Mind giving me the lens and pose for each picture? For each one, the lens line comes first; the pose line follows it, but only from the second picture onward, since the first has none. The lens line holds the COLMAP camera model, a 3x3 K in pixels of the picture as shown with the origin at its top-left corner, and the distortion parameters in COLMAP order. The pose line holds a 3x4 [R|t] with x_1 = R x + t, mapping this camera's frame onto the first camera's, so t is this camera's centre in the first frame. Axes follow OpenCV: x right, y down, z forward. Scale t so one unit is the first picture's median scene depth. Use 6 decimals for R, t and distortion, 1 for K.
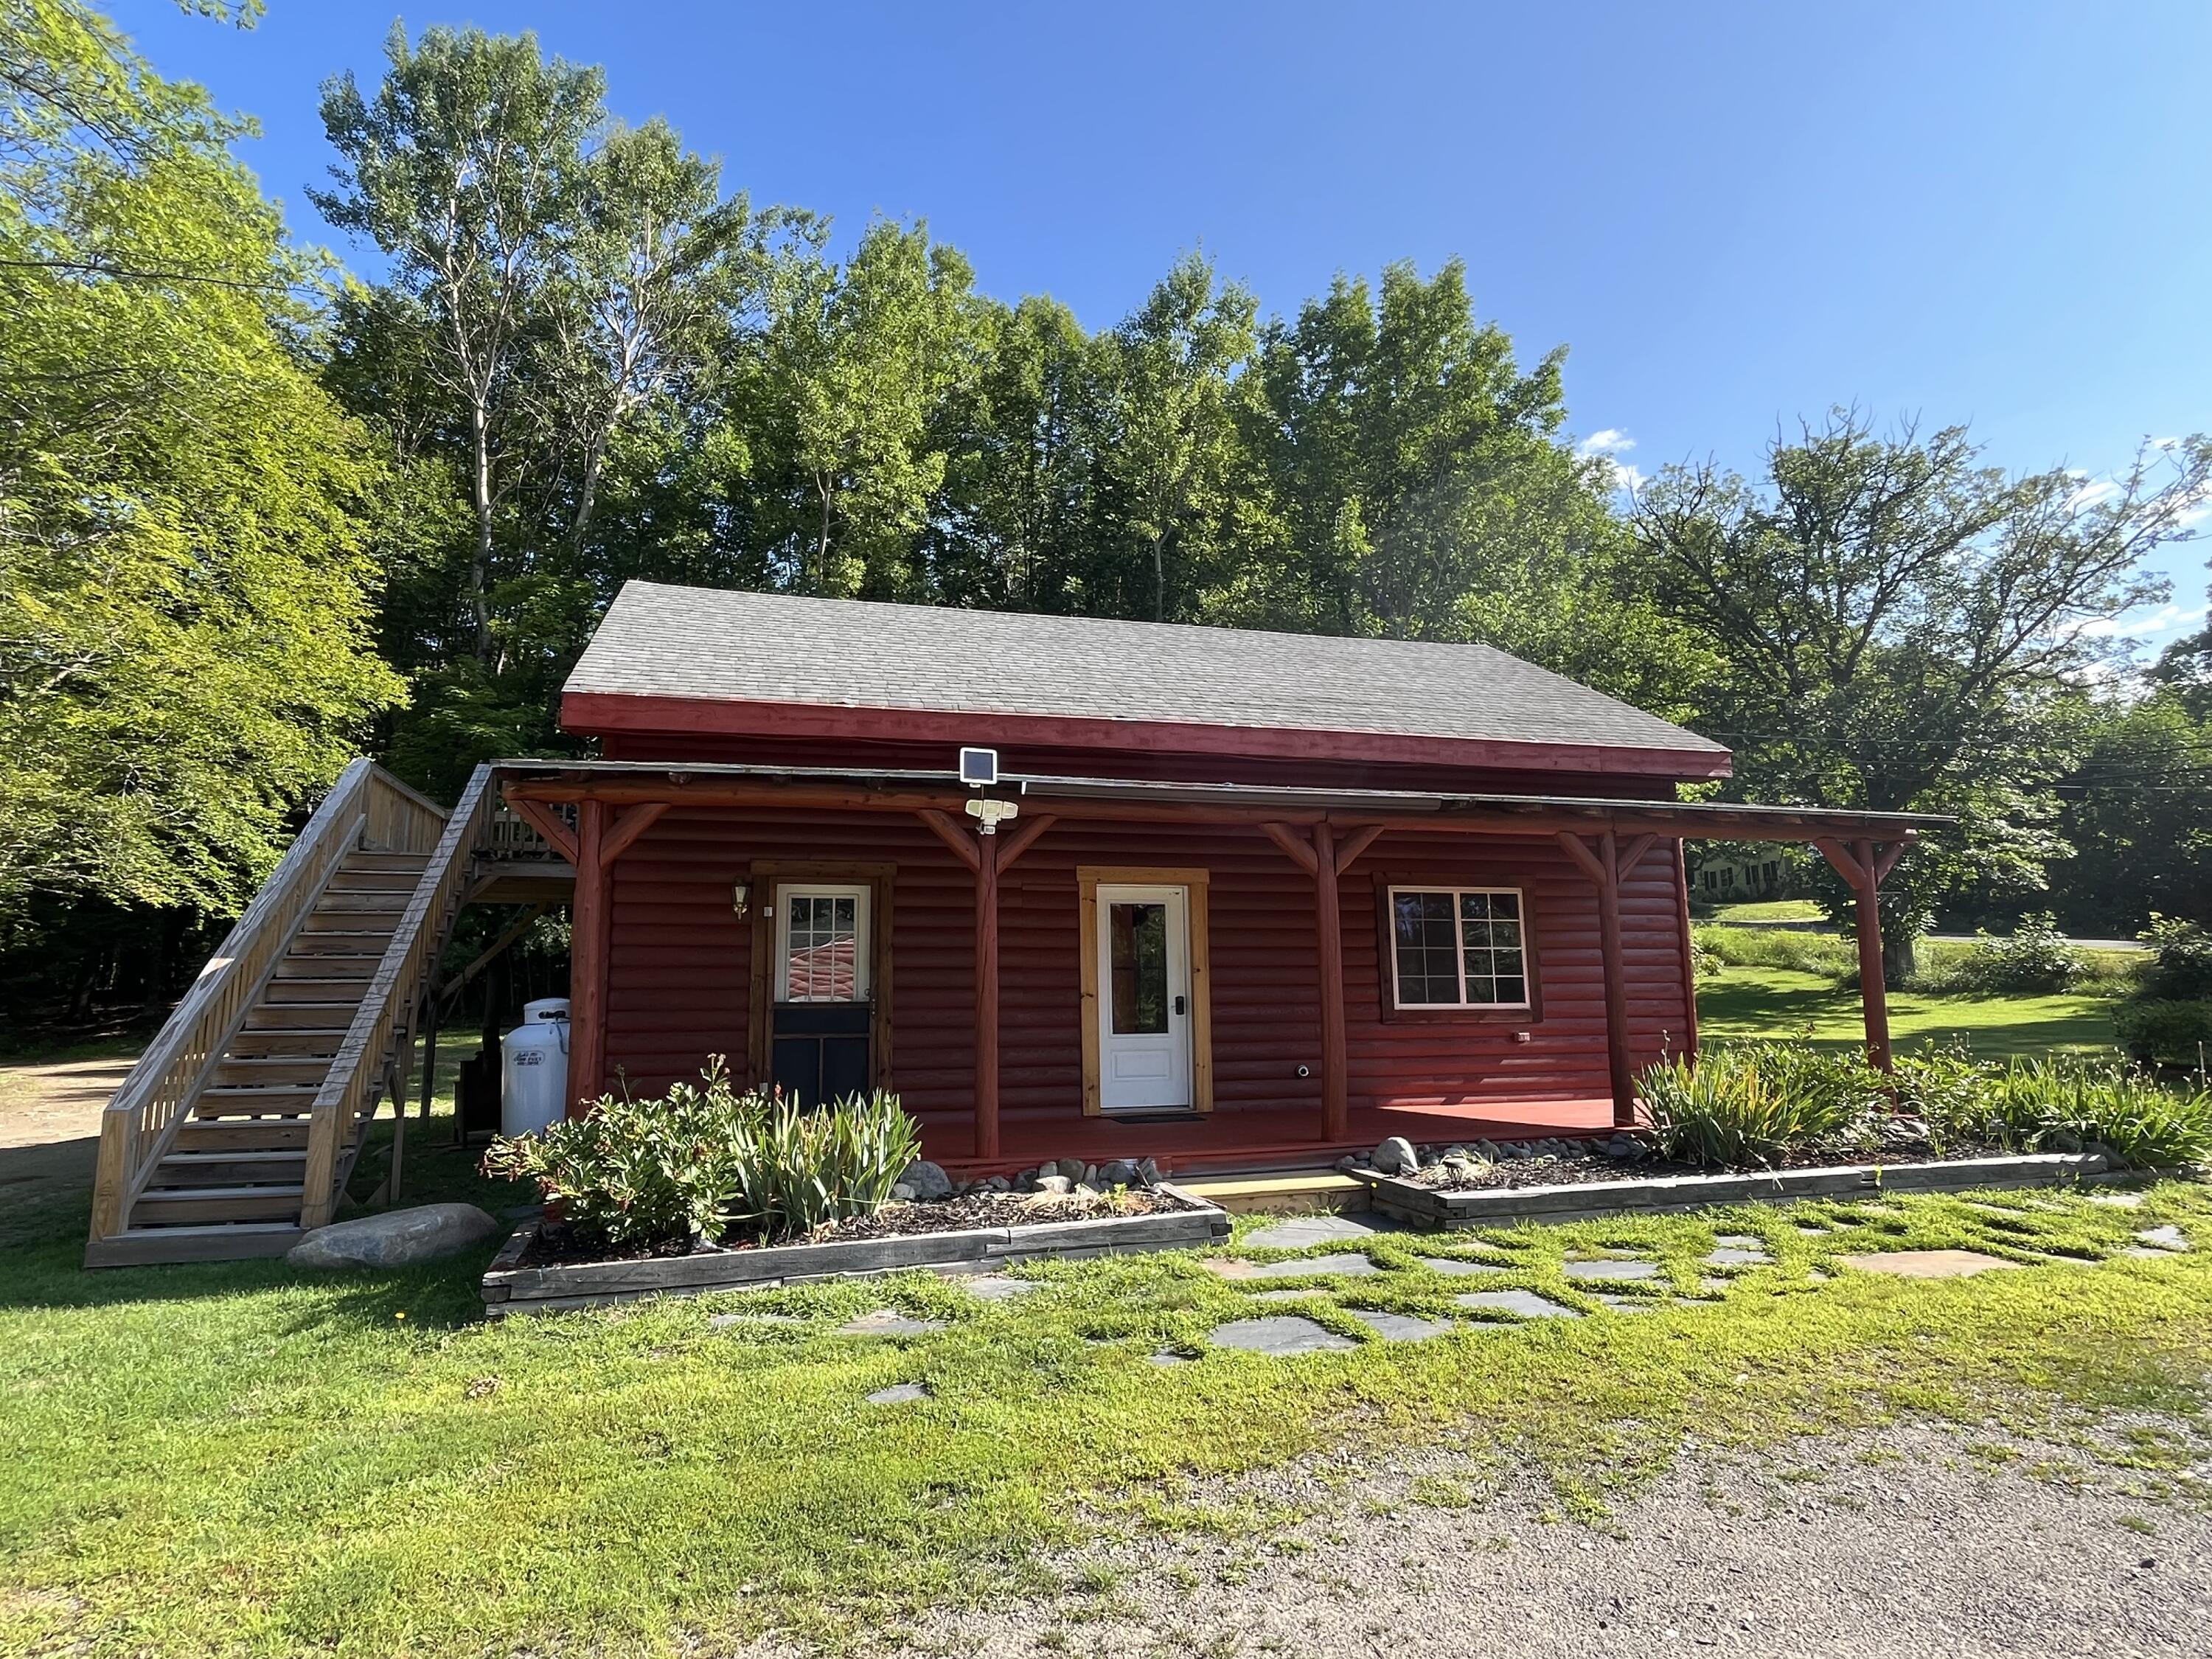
lens RADIAL K [[1223.6, 0, 1095.6], [0, 1223.6, 814.1], [0, 0, 1]] dist [-0.002708, 0.003271]
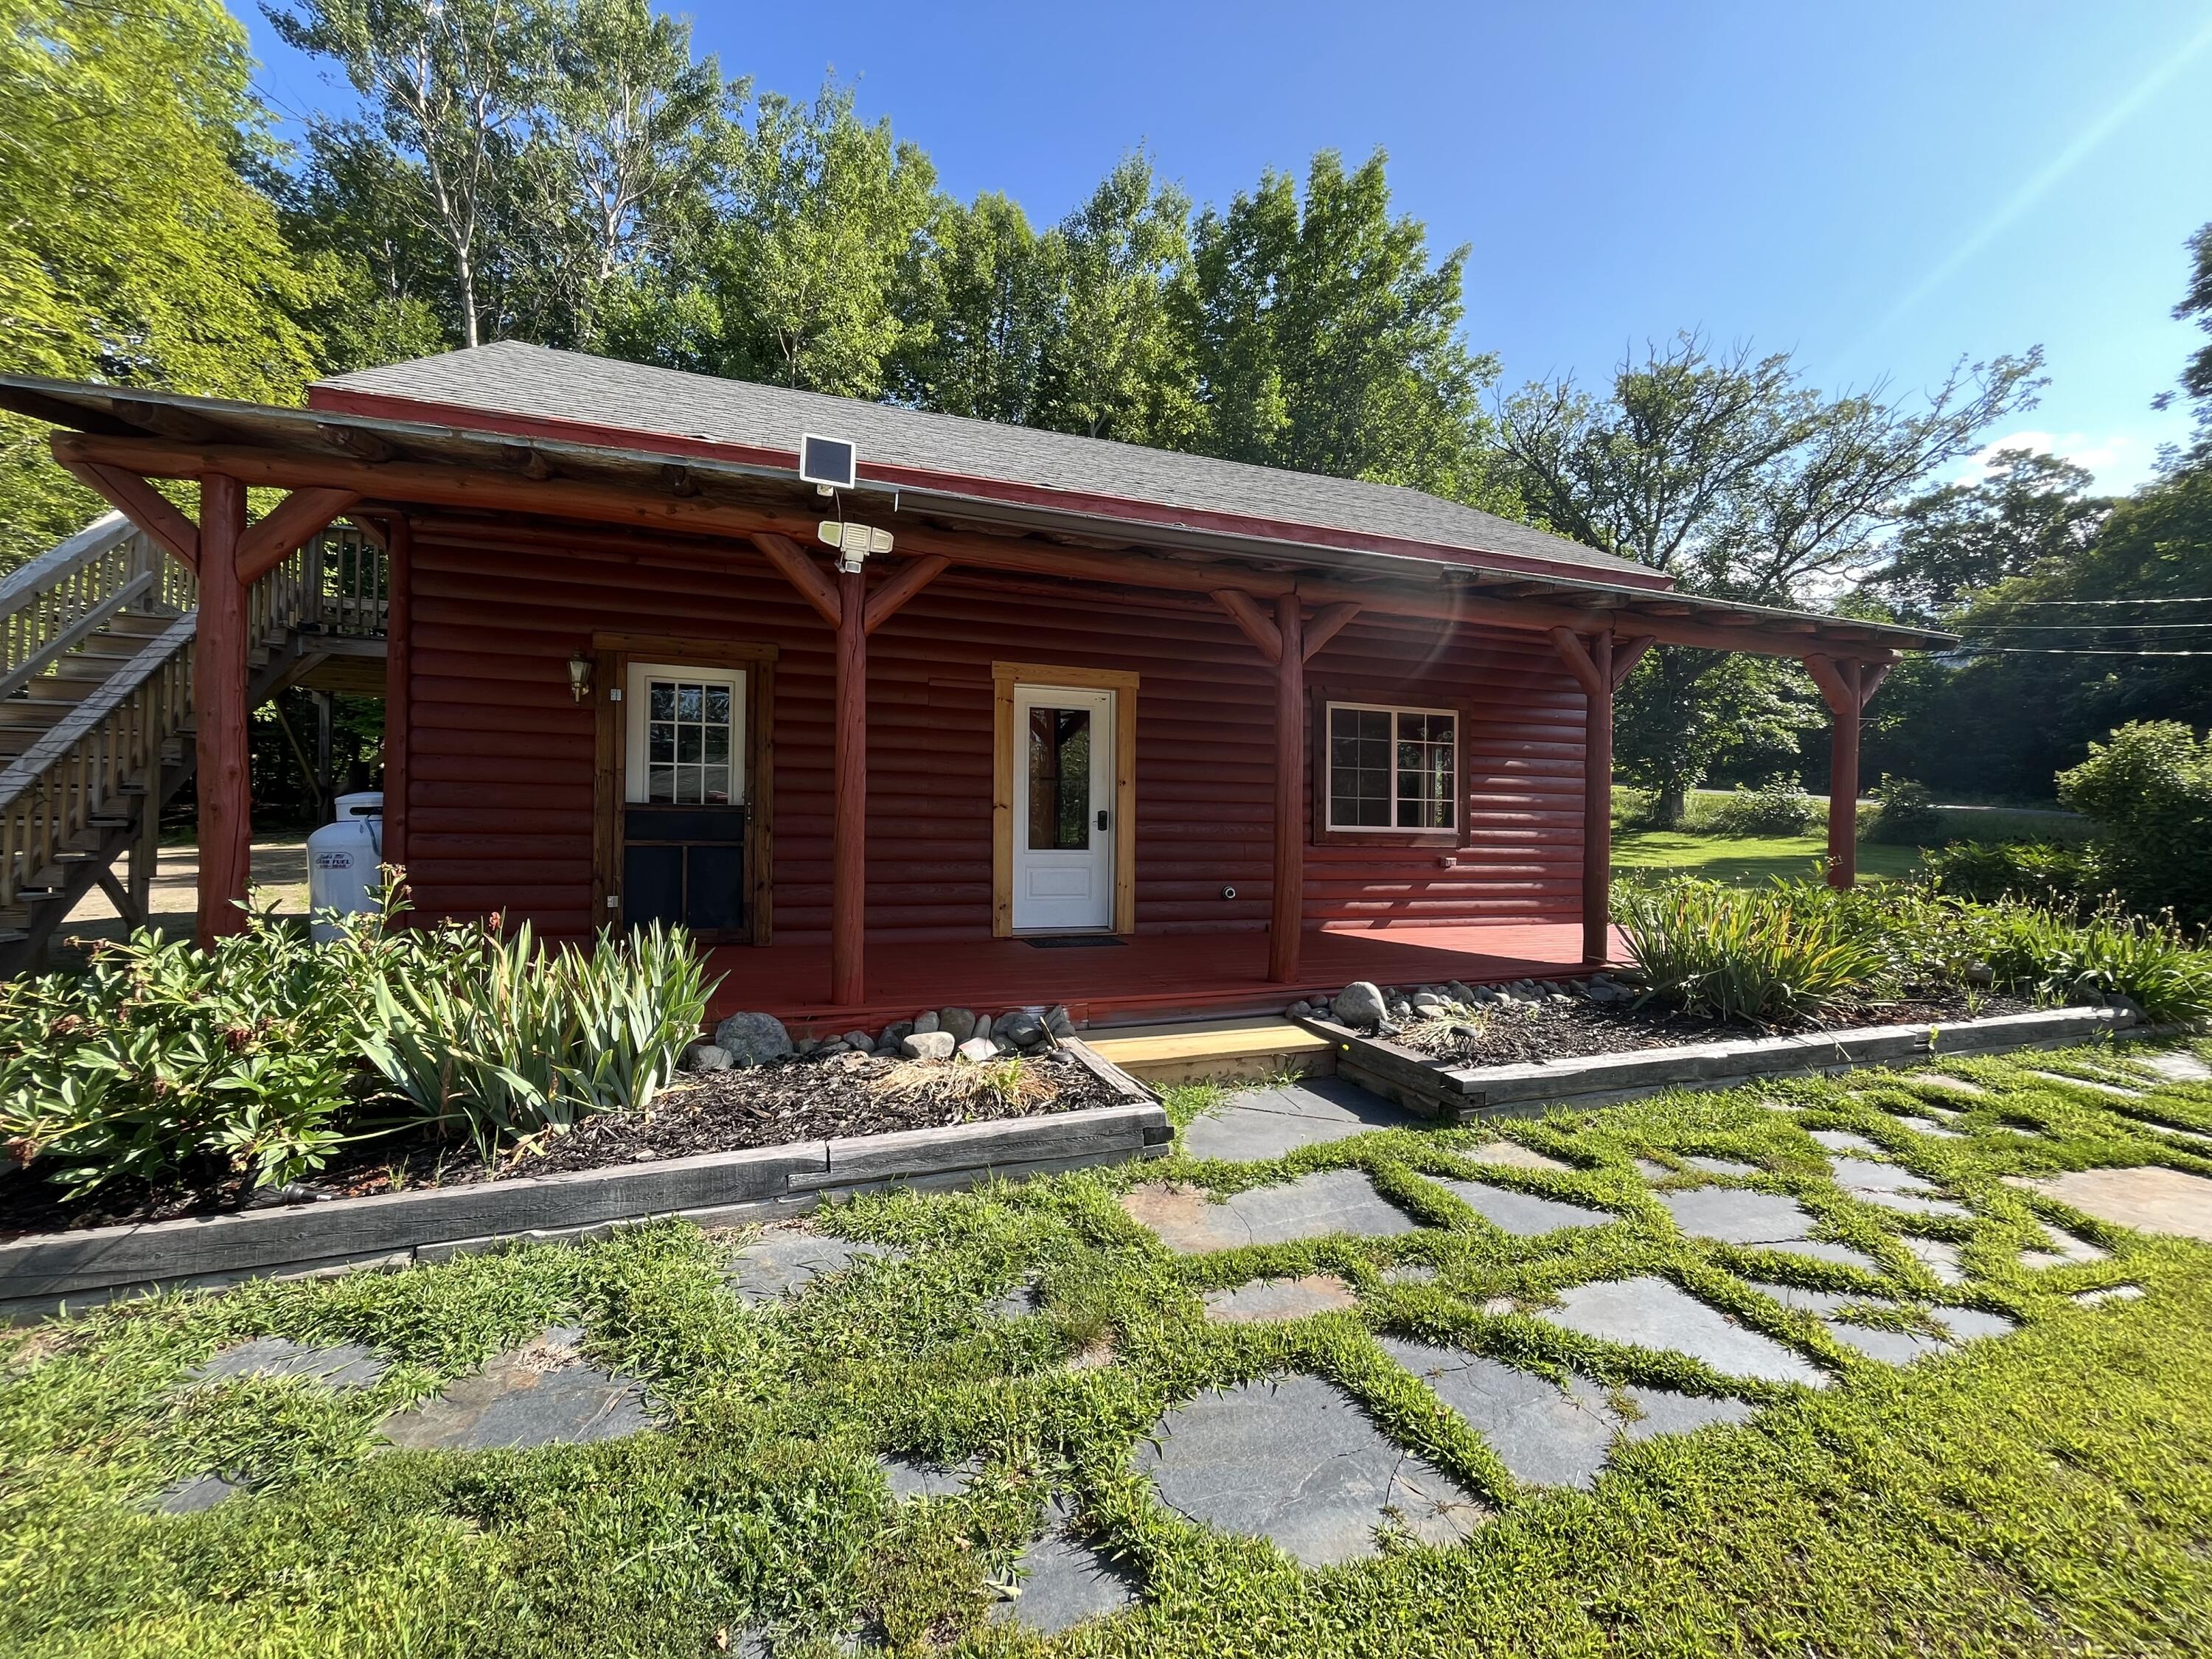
lens RADIAL K [[888.9, 0, 1111.4], [0, 888.9, 830.5], [0, 0, 1]] dist [0.002108, 0.000038]
pose [[0.996068, 0.025736, 0.084771, 0.017987], [-0.038546, 0.987453, 0.153136, 0.057367], [-0.079766, -0.155801, 0.984562, 0.318527]]
